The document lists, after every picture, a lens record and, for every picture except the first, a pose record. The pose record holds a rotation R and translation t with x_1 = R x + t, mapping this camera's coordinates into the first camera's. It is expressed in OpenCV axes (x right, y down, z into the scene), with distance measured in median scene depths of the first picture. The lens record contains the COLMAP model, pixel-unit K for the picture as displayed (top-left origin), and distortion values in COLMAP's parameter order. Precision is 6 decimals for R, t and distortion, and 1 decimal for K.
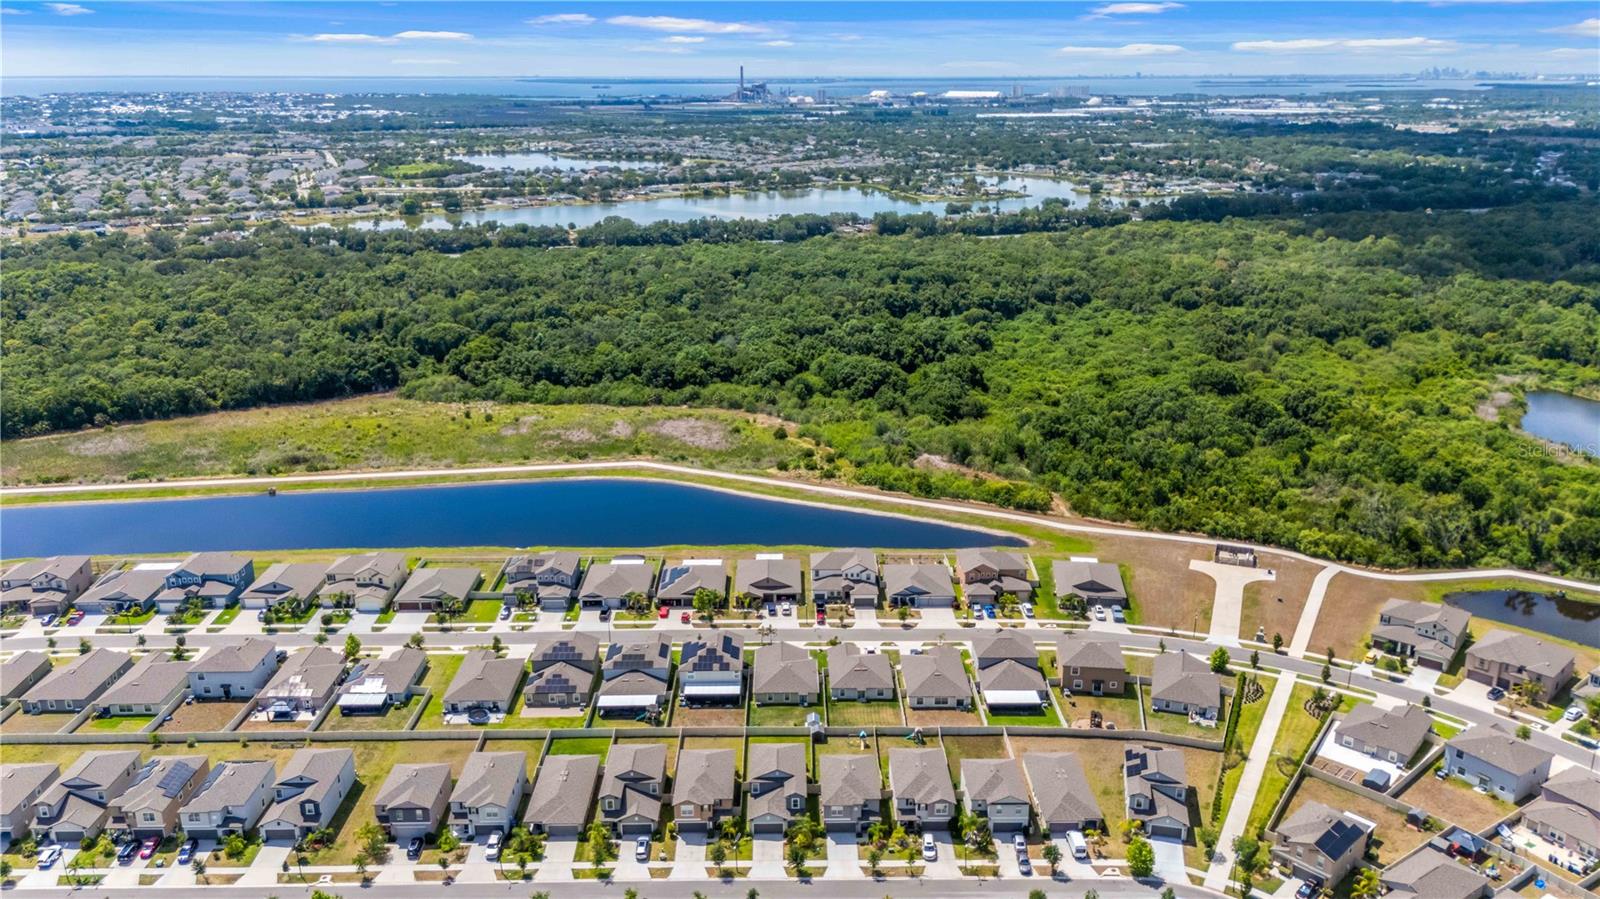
lens RADIAL K [[1192.5, 0, 800.0], [0, 1192.5, 449.5], [0, 0, 1]] dist [0.006232, -0.004623]
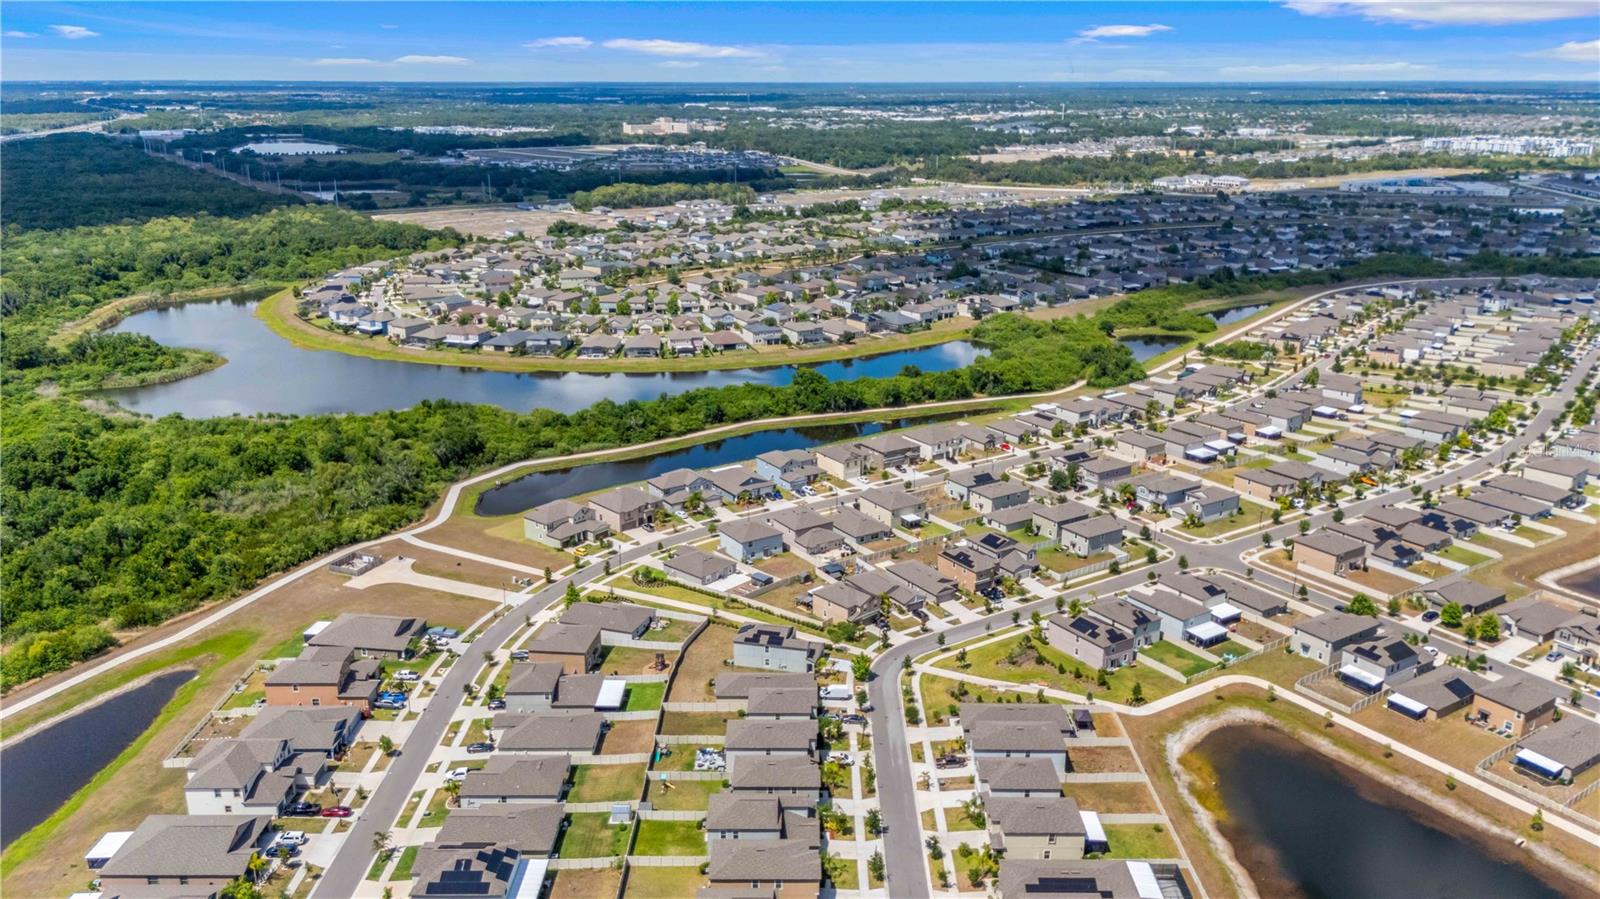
lens RADIAL K [[1192.5, 0, 800.0], [0, 1192.5, 449.5], [0, 0, 1]] dist [0.006232, -0.004623]
pose [[0.011983, -0.285954, 0.958168, -0.544649], [0.308005, 0.912701, 0.268533, -0.148249], [-0.951309, 0.291903, 0.099012, 0.538217]]
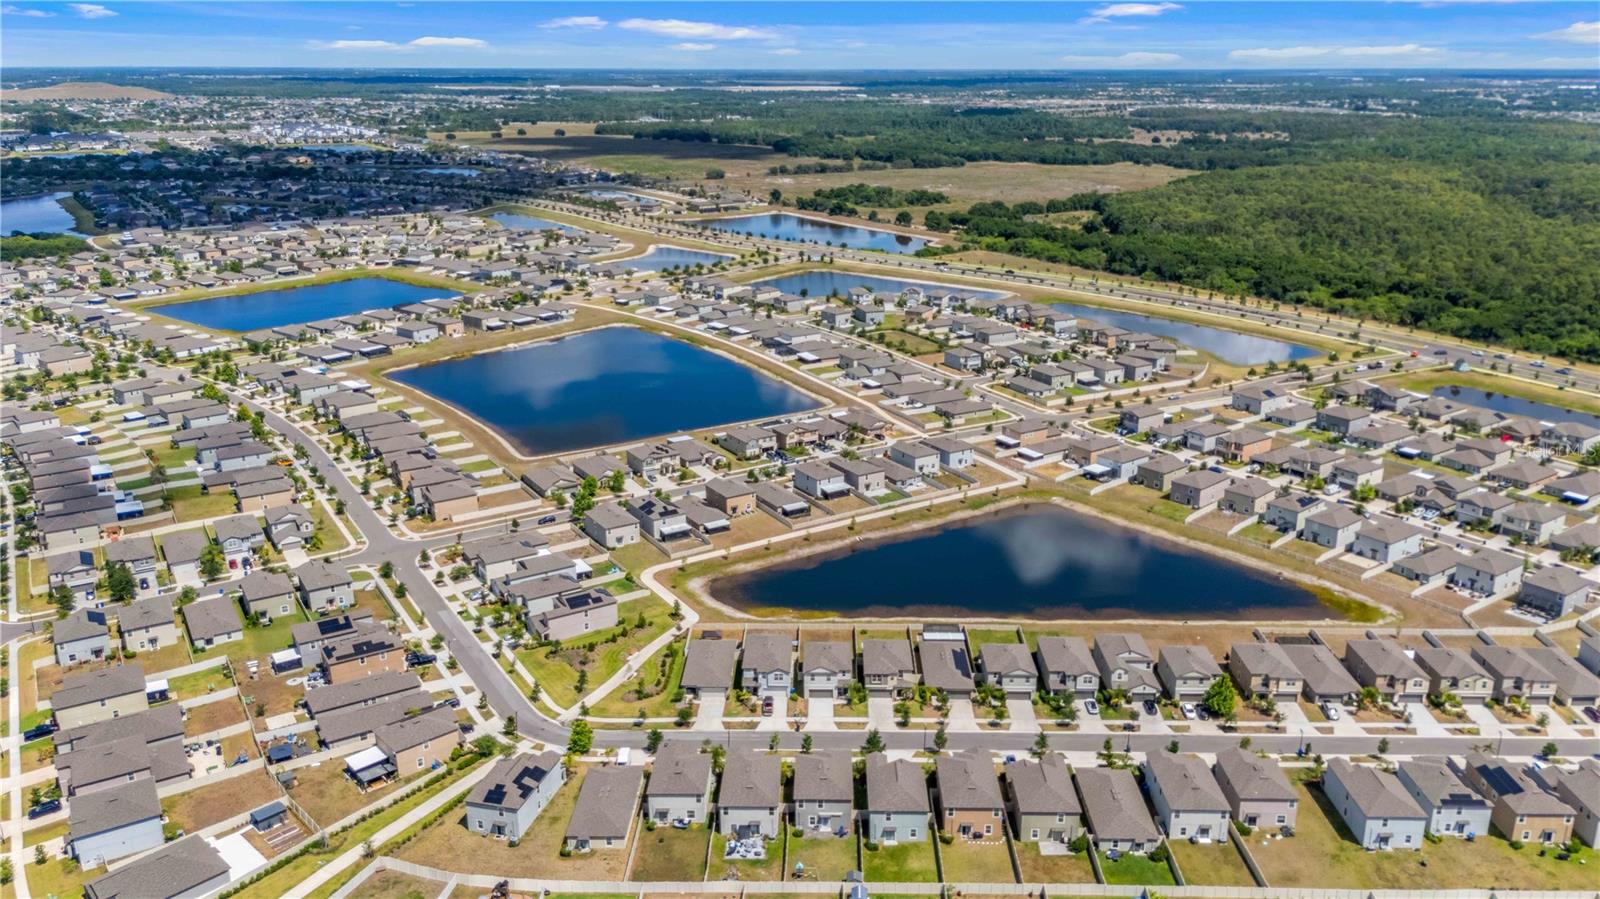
lens RADIAL K [[1258.5, 0, 800.0], [0, 1258.5, 449.5], [0, 0, 1]] dist [0.004349, -0.000631]
pose [[-0.999650, 0.011781, 0.023702, 0.029325], [0.023388, 0.812407, 0.582621, -0.349824], [-0.012391, 0.582972, -0.812398, 1.115168]]
